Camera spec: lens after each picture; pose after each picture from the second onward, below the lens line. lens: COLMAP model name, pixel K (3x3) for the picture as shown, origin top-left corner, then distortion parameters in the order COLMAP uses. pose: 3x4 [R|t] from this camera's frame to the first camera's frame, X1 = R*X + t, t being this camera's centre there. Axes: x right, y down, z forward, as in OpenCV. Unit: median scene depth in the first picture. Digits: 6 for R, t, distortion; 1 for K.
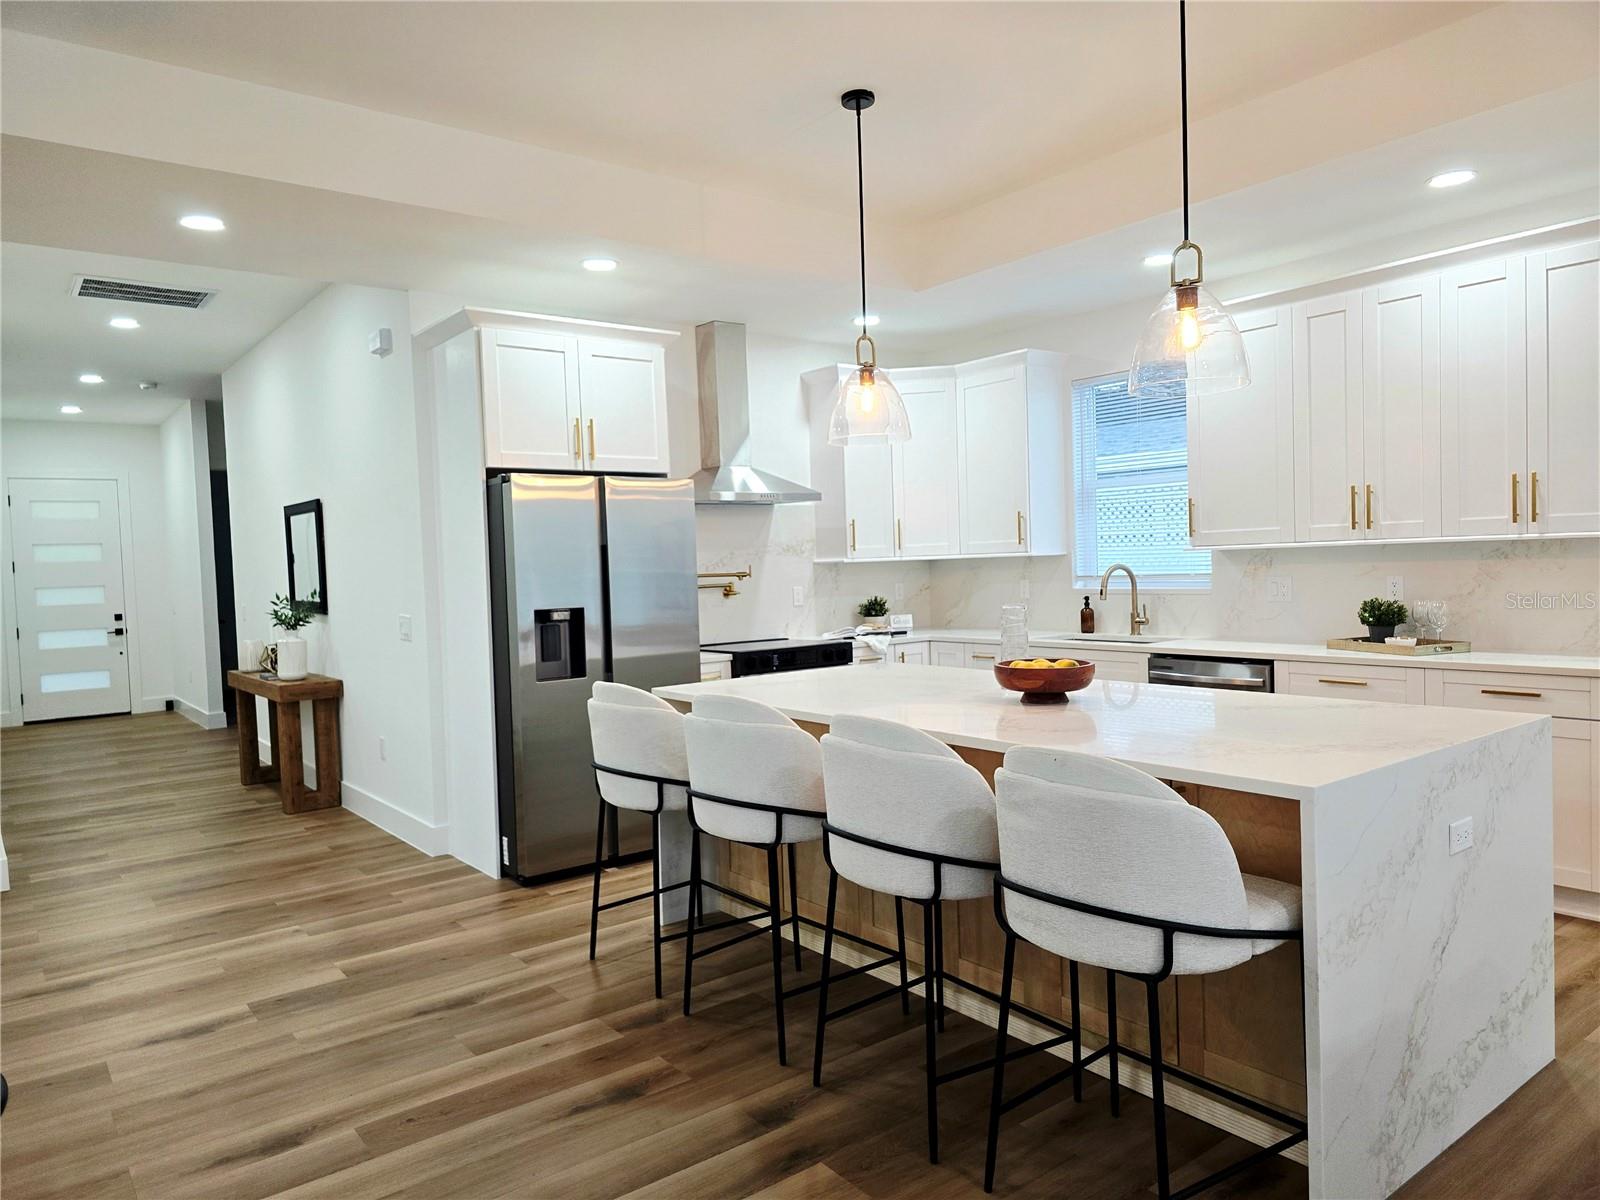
lens RADIAL K [[1071.6, 0, 807.2], [0, 1071.6, 604.0], [0, 0, 1]] dist [0.064094, -0.060326]
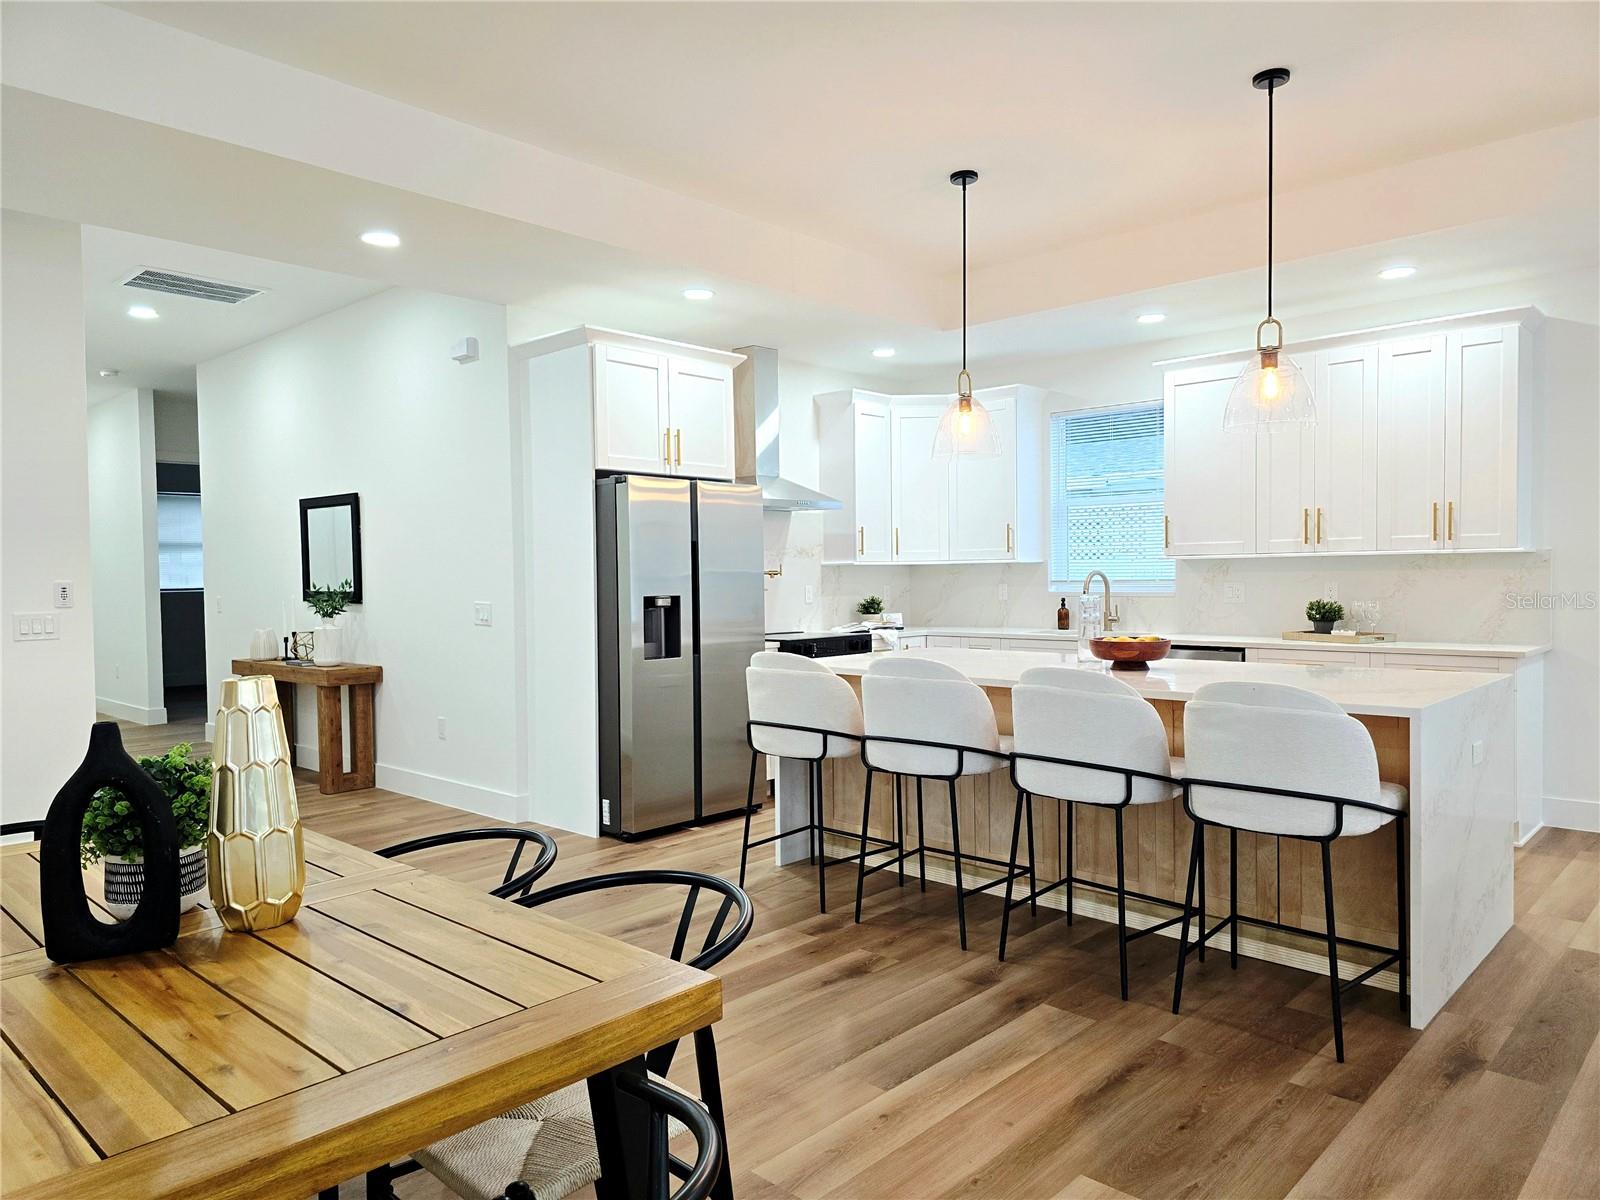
lens RADIAL K [[1071.6, 0, 811.3], [0, 1071.6, 606.2], [0, 0, 1]] dist [0.064094, -0.060326]
pose [[0.986983, 0.016285, 0.159997, -0.254511], [-0.014155, 0.999796, -0.014441, 0.029065], [-0.160199, 0.011988, 0.987012, -0.135977]]
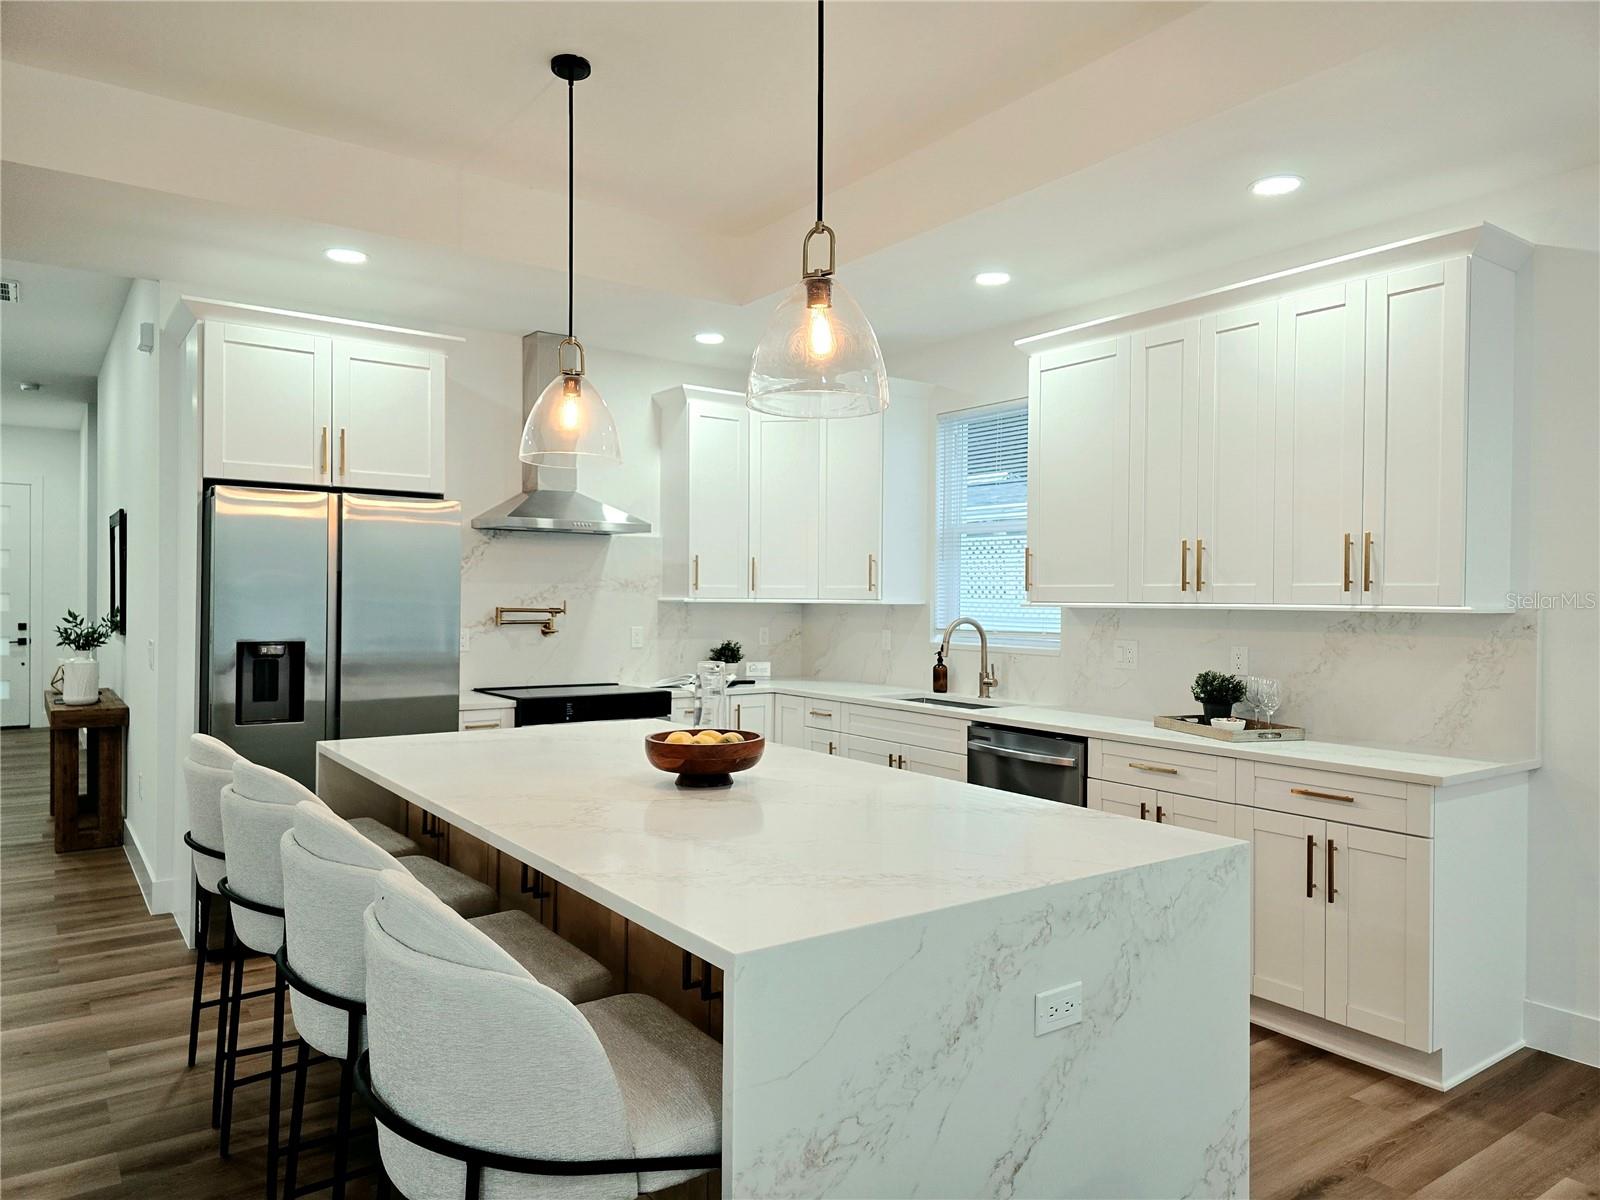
lens RADIAL K [[1071.6, 0, 818.0], [0, 1071.6, 605.1], [0, 0, 1]] dist [0.064094, -0.060326]
pose [[0.998618, 0.043454, -0.029577, 0.236614], [-0.044394, 0.998505, -0.031900, -0.016720], [0.028146, 0.033169, 0.999053, 0.130981]]
